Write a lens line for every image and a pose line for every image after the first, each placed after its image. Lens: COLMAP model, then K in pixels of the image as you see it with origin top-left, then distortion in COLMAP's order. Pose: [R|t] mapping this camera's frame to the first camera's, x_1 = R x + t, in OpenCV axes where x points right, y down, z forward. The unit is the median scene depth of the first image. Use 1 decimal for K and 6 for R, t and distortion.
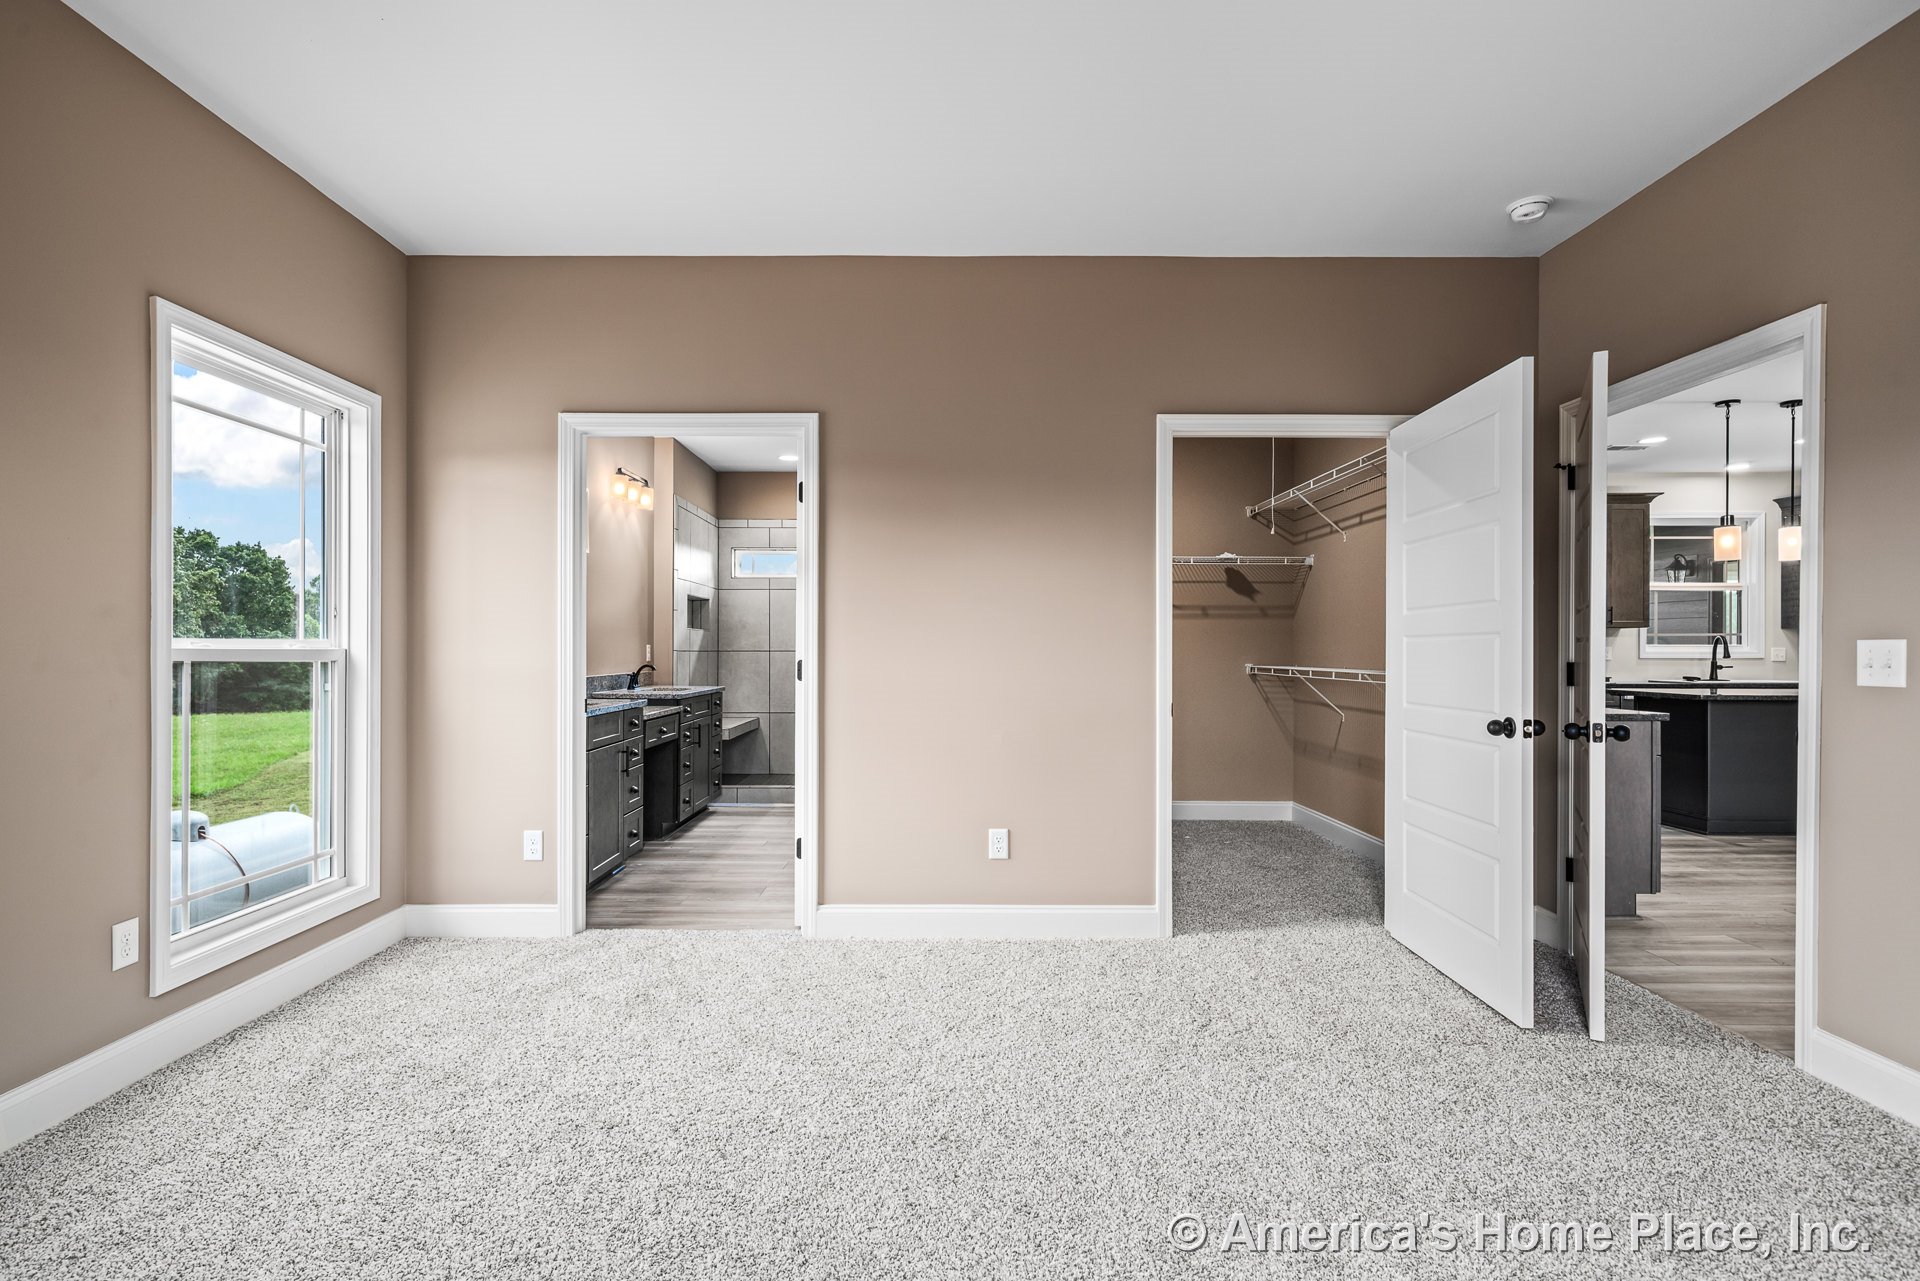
lens RADIAL K [[931.3, 0, 960.0], [0, 931.3, 640.5], [0, 0, 1]] dist [-0.002306, -0.000324]
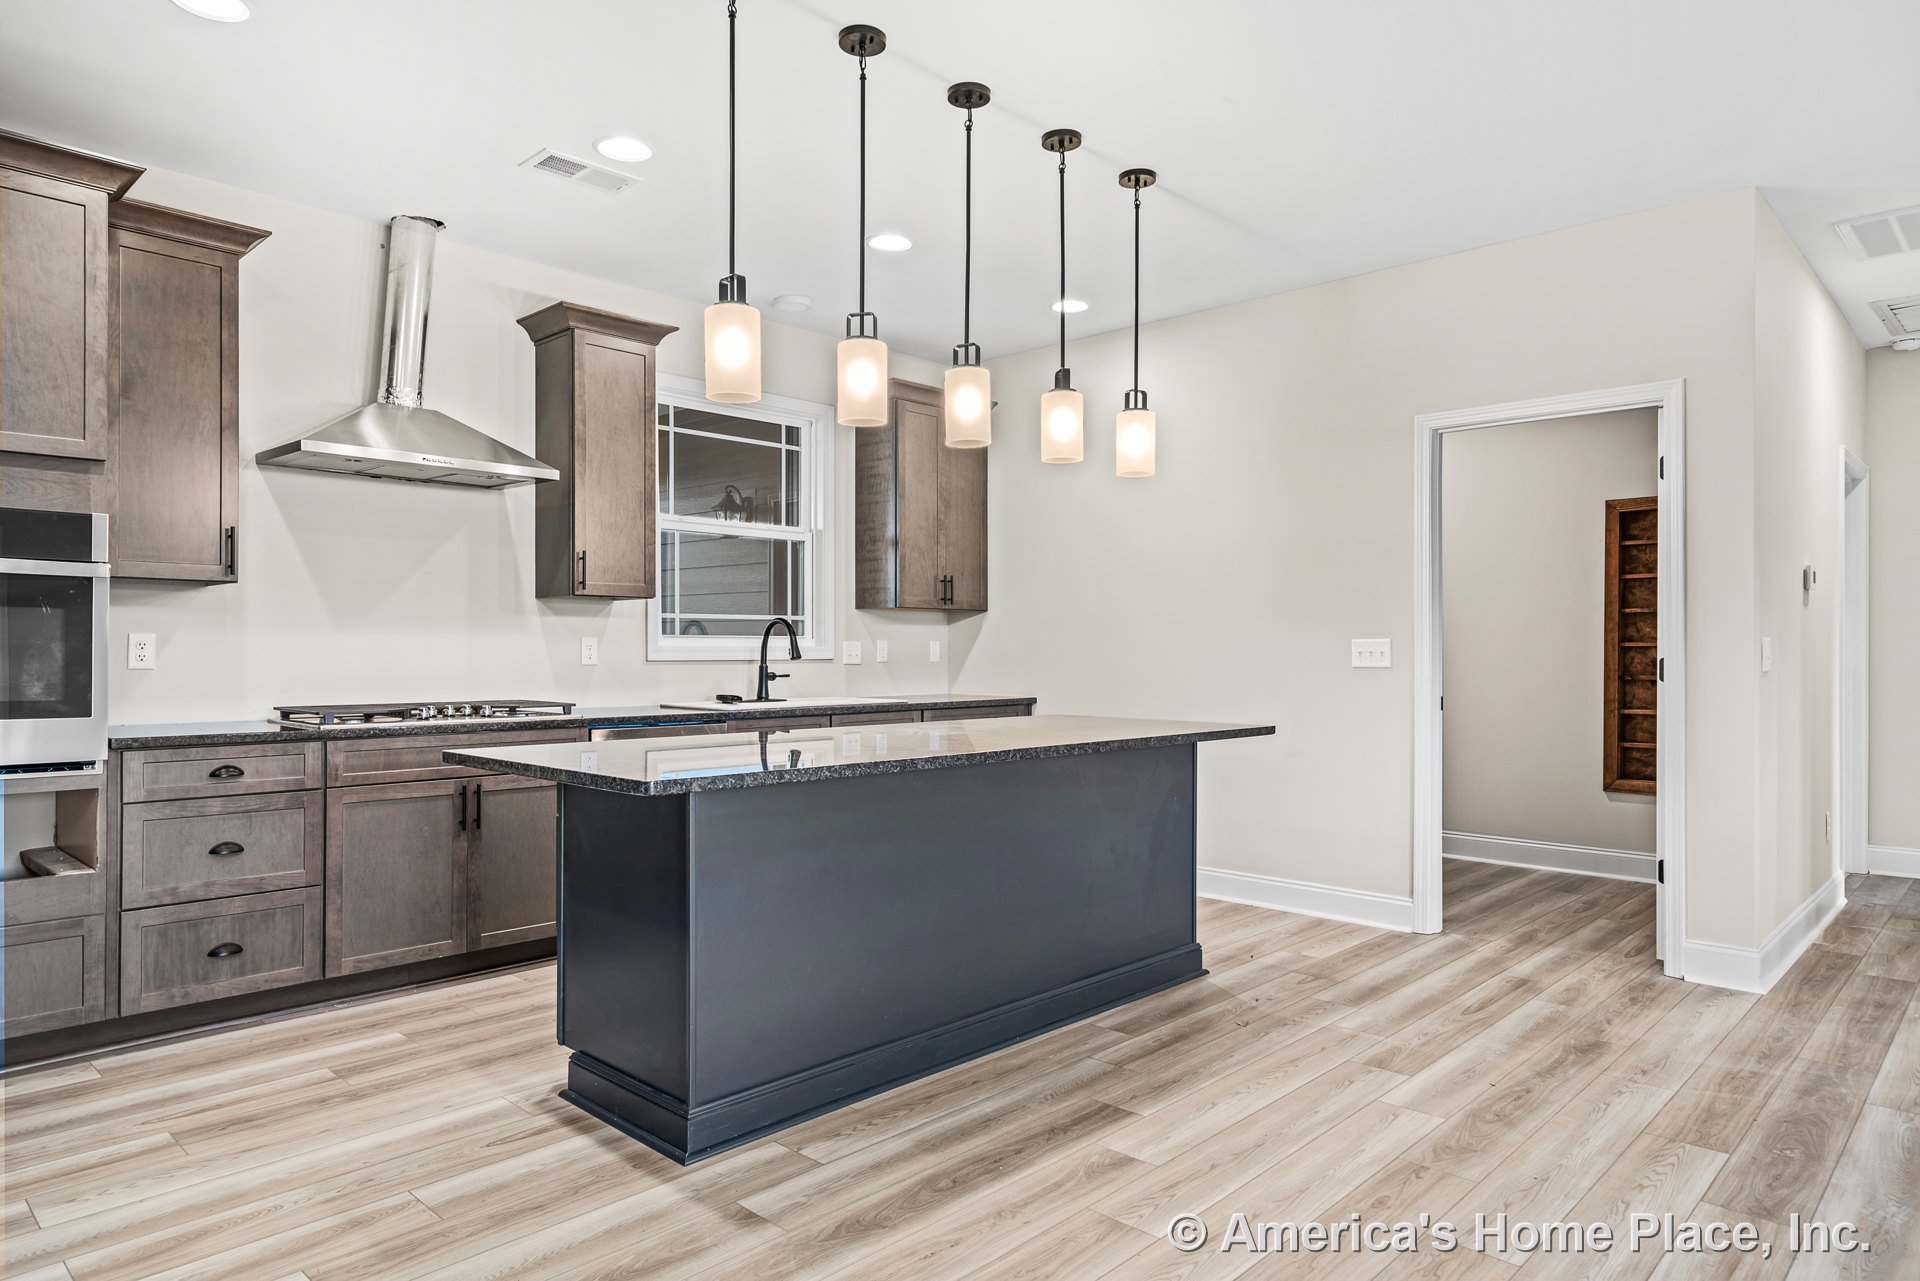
lens RADIAL K [[1163.2, 0, 929.2], [0, 1163.2, 648.1], [0, 0, 1]] dist [0.002329, 0.000368]
pose [[0.715439, -0.003049, 0.698669, 0.407185], [-0.002631, 0.999972, 0.007057, 0.006941], [-0.698670, -0.006887, 0.715411, 0.448467]]
